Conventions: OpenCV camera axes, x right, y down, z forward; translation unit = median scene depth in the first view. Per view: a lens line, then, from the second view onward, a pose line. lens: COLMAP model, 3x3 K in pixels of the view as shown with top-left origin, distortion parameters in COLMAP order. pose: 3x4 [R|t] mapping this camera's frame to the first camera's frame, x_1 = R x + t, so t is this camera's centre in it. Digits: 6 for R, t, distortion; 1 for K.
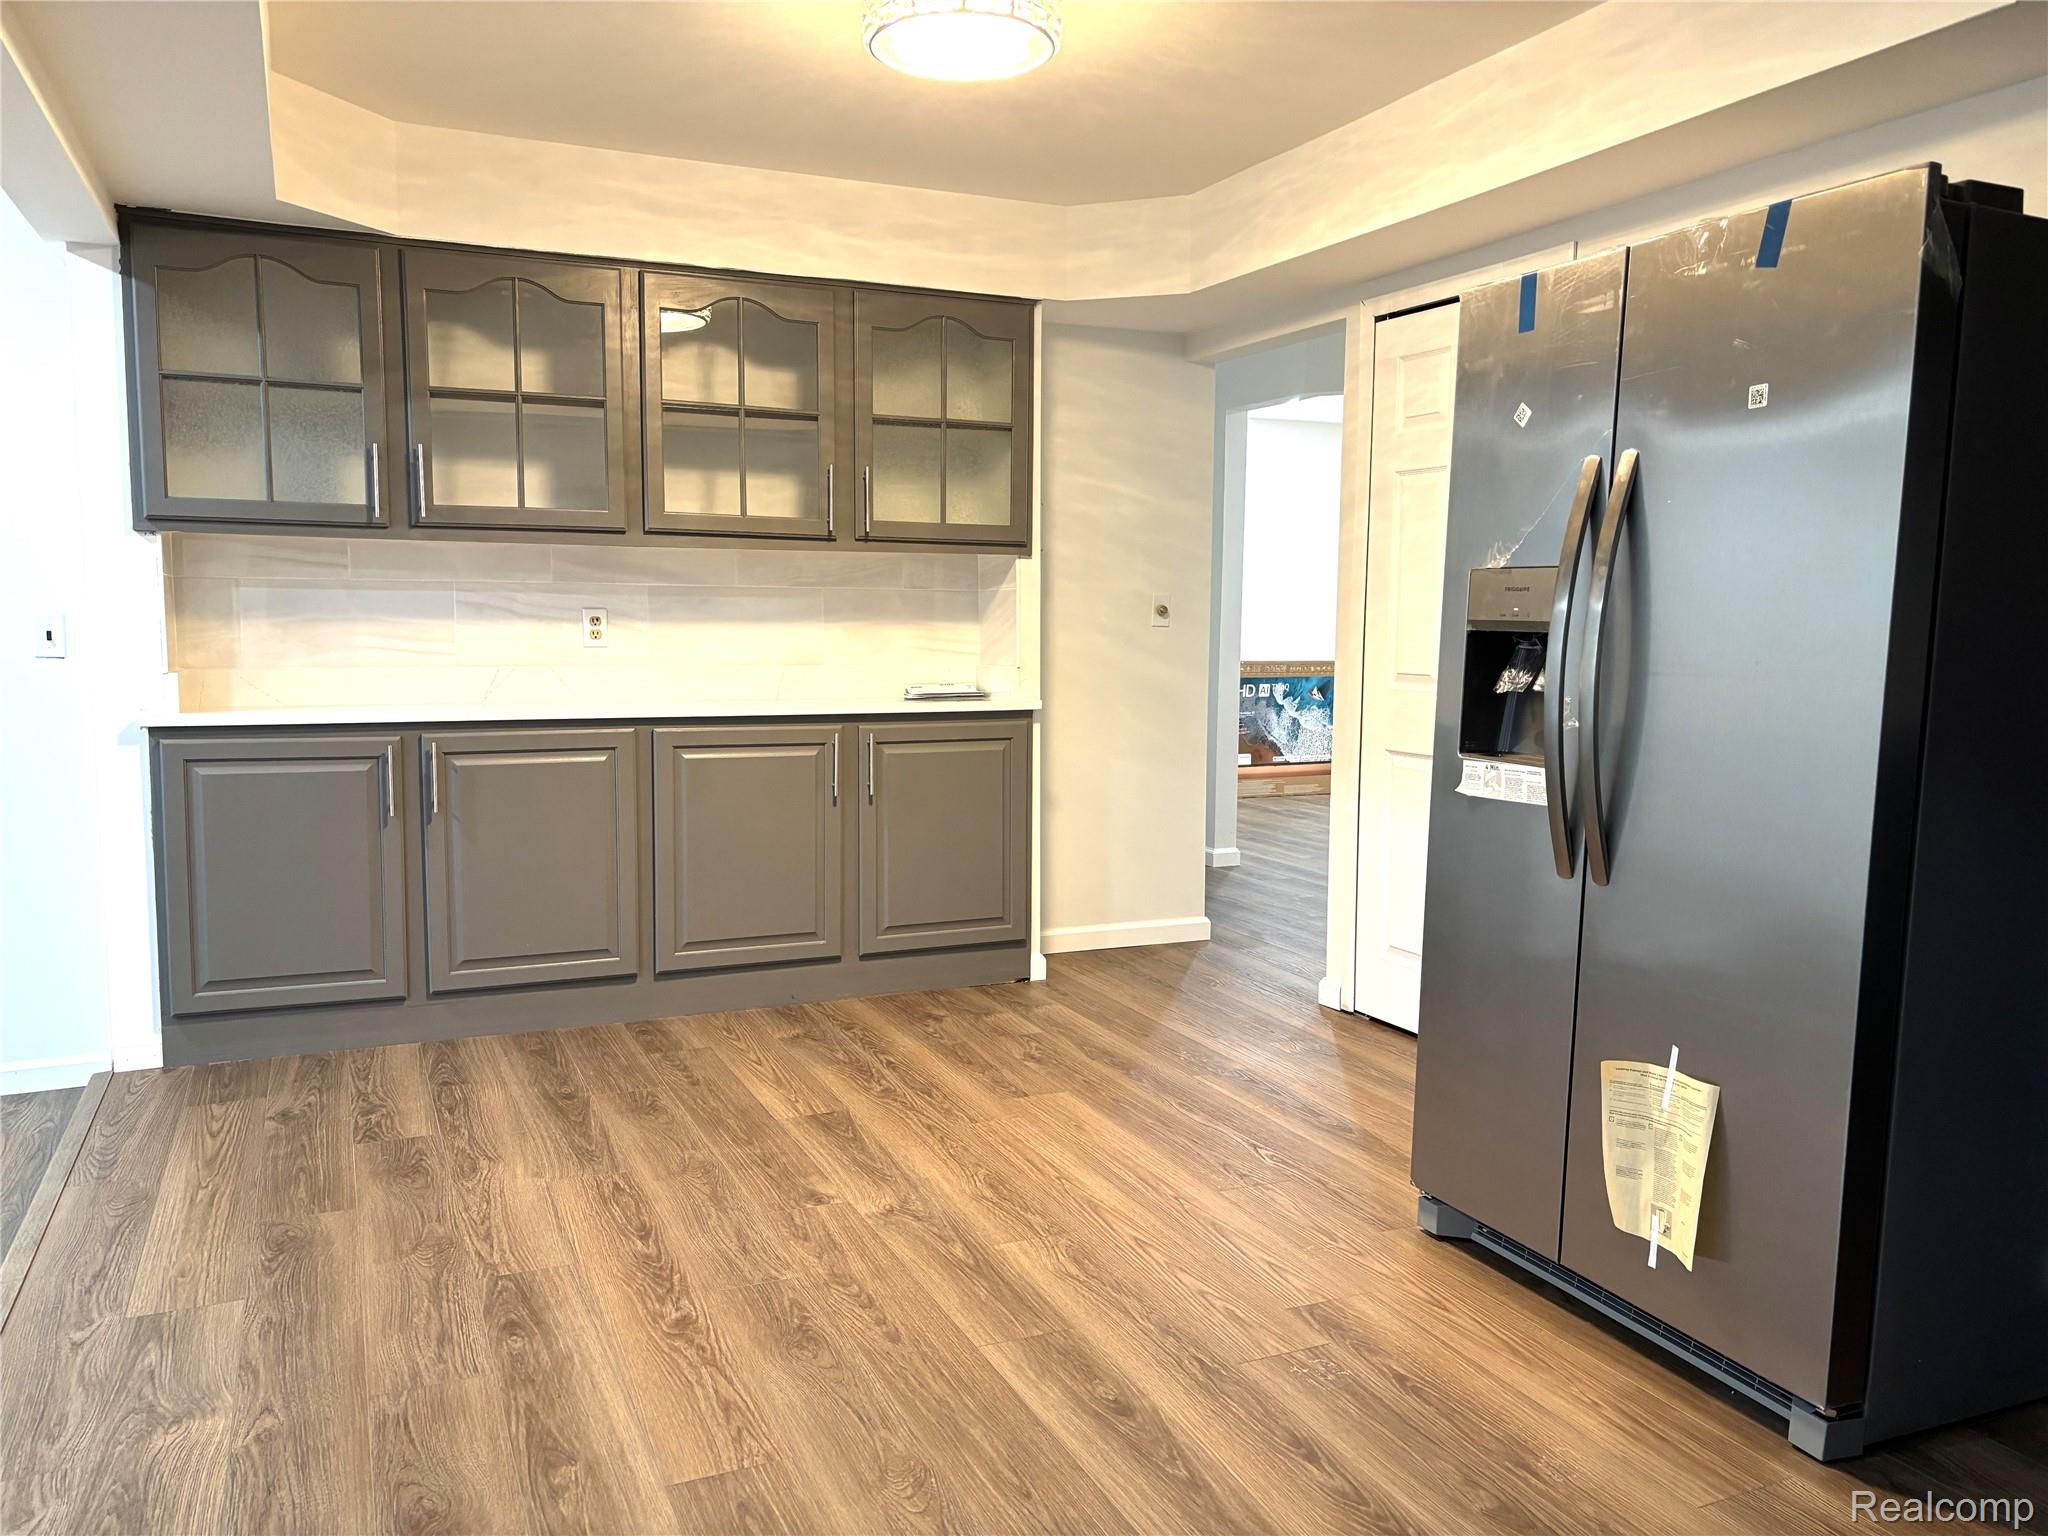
lens RADIAL K [[1557.3, 0, 1022.5], [0, 1557.3, 771.2], [0, 0, 1]] dist [0.039280, -0.019784]
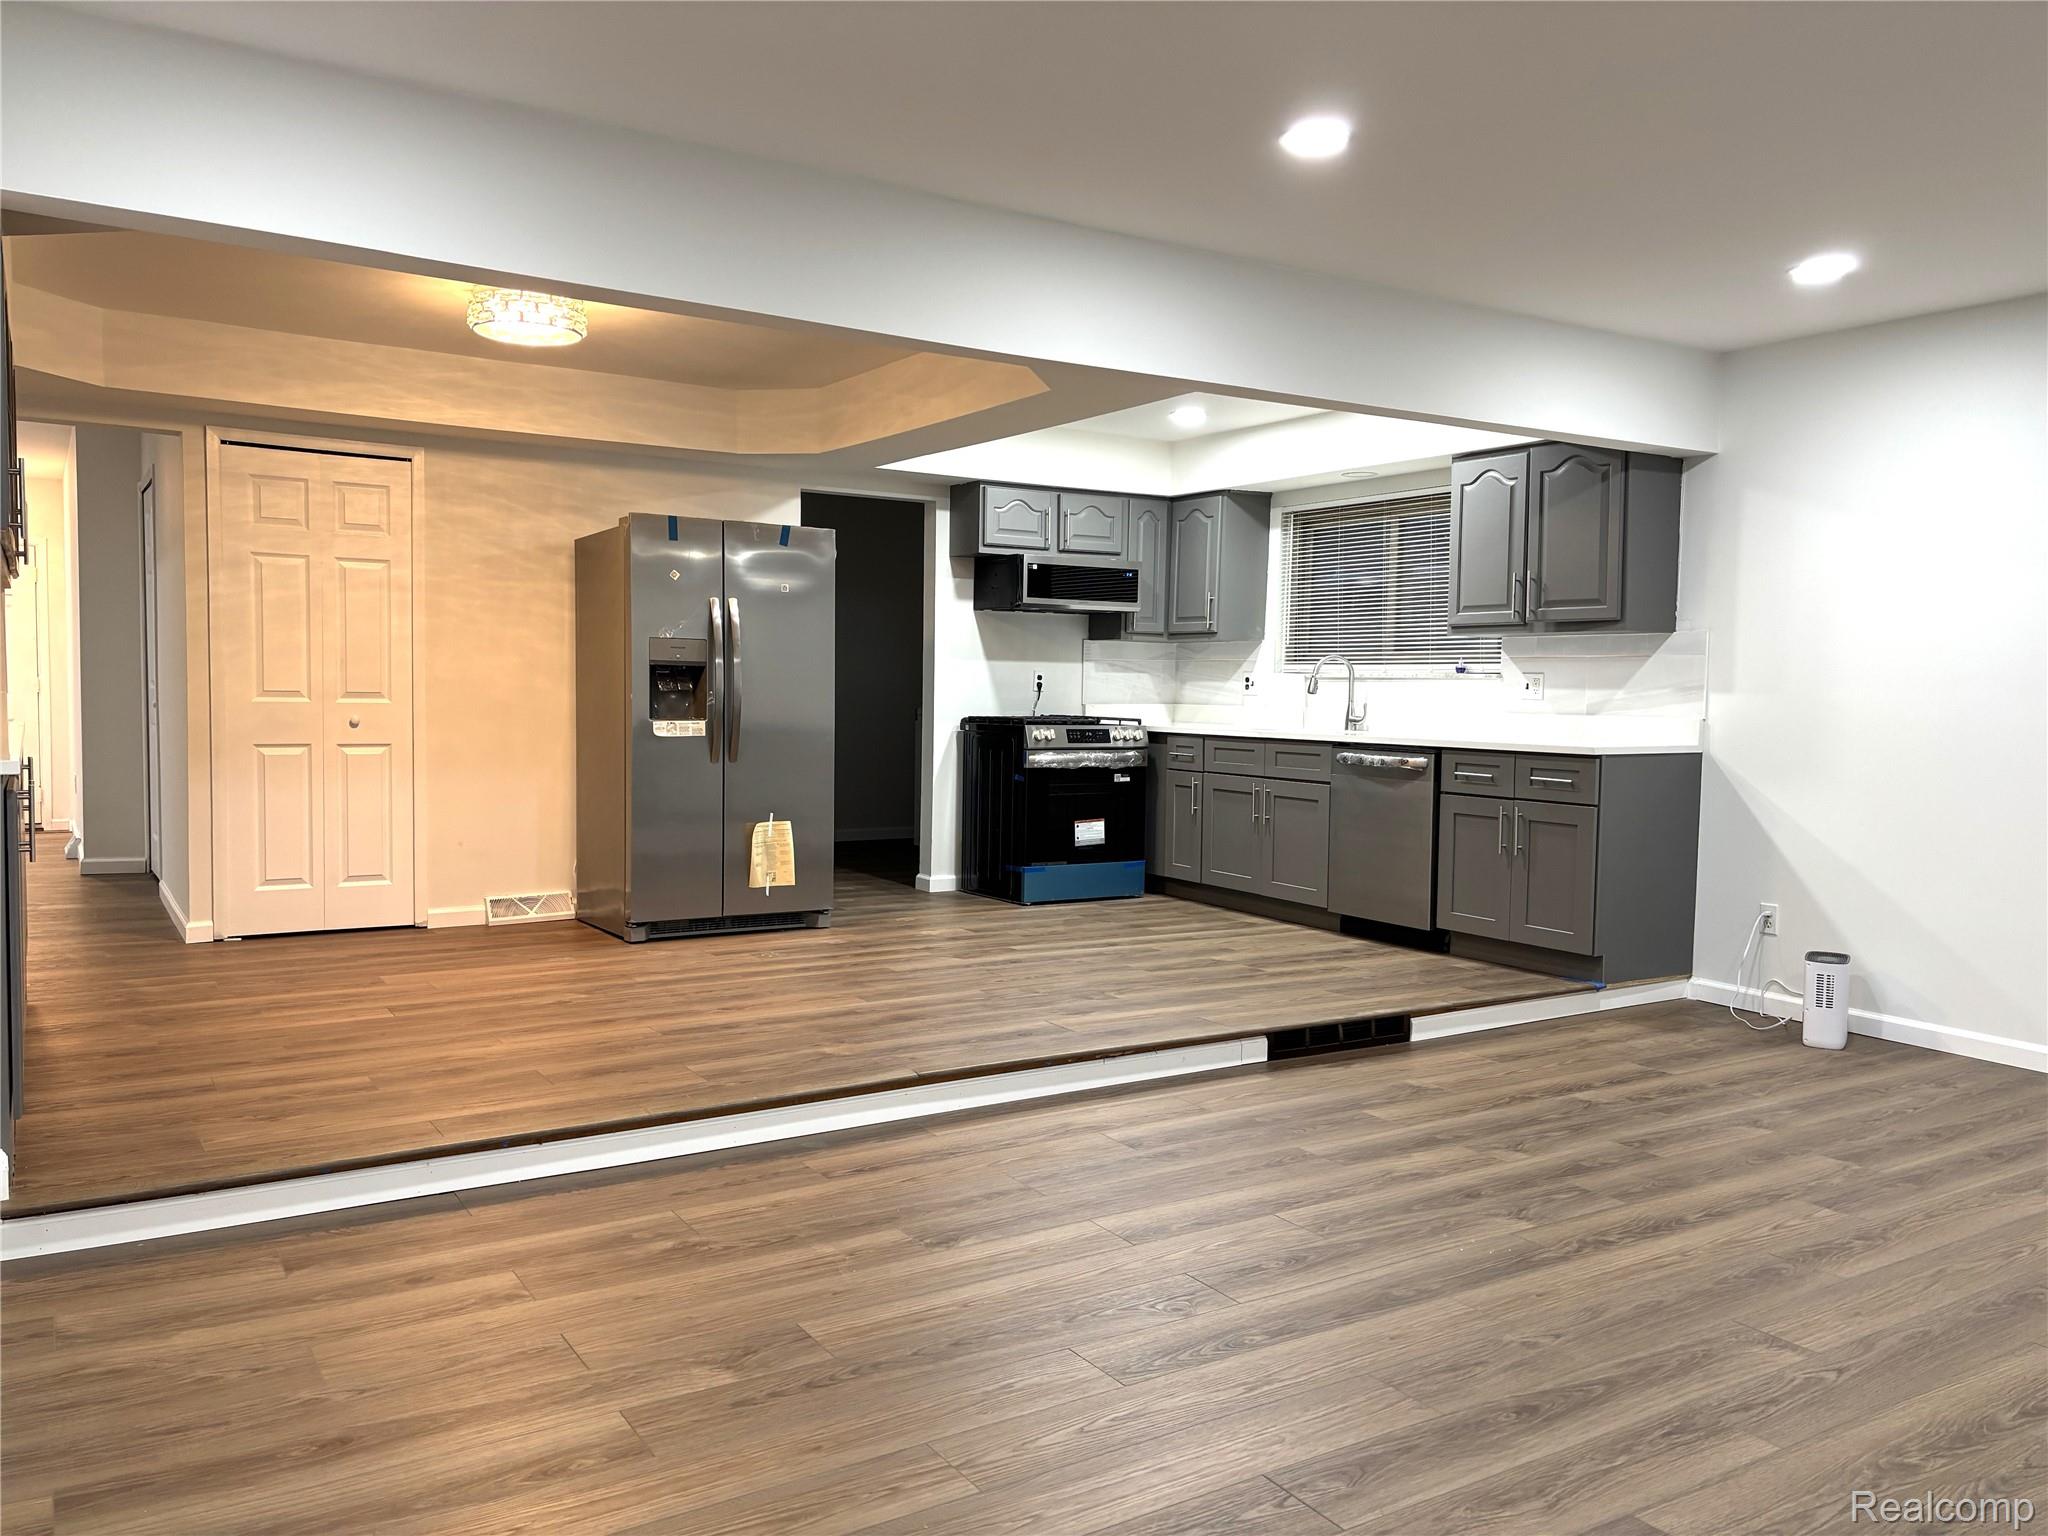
lens RADIAL K [[1557.3, 0, 1023.9], [0, 1557.3, 766.9], [0, 0, 1]] dist [0.039280, -0.019784]
pose [[-0.150560, -0.067771, 0.986275, -2.146094], [0.082861, 0.993272, 0.080901, -0.085123], [-0.985122, 0.093904, -0.143932, 0.850143]]
